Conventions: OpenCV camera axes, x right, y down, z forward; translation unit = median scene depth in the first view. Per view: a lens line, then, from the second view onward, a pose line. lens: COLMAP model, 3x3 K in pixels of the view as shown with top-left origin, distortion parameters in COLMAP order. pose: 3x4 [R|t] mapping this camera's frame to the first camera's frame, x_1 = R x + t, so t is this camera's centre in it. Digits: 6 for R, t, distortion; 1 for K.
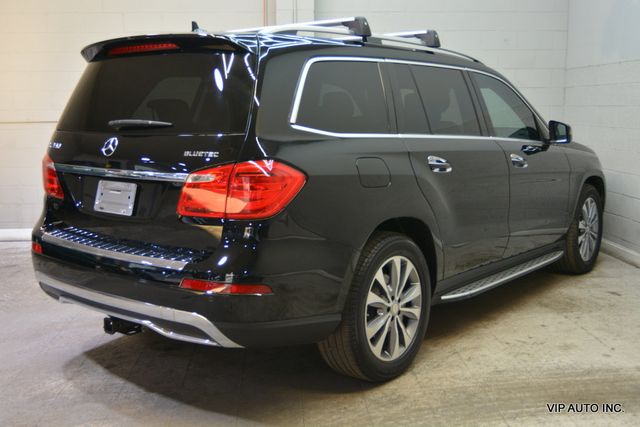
lens RADIAL K [[714.1, 0, 324.8], [0, 714.1, 204.1], [0, 0, 1]] dist [-0.008913, 0.000000]
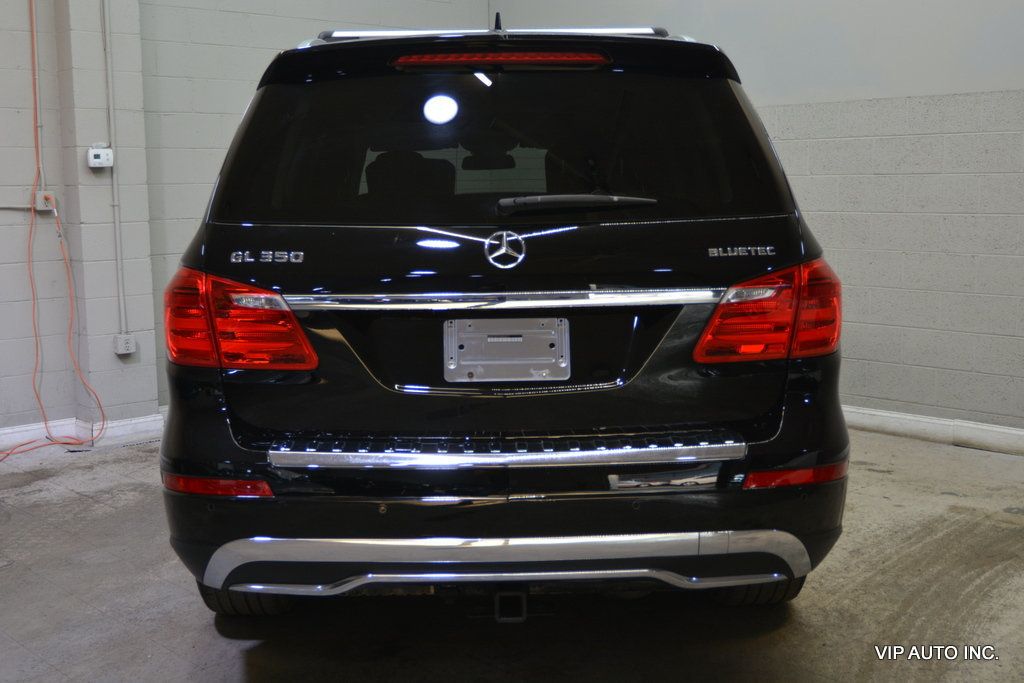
lens RADIAL K [[1201.3, 0, 510.7], [0, 1201.3, 339.2], [0, 0, 1]] dist [-0.008444, 0.000000]
pose [[0.762405, -0.091782, 0.640558, -0.751401], [0.101106, 0.994628, 0.022176, -0.032249], [-0.639153, 0.047857, 0.767589, 0.308412]]
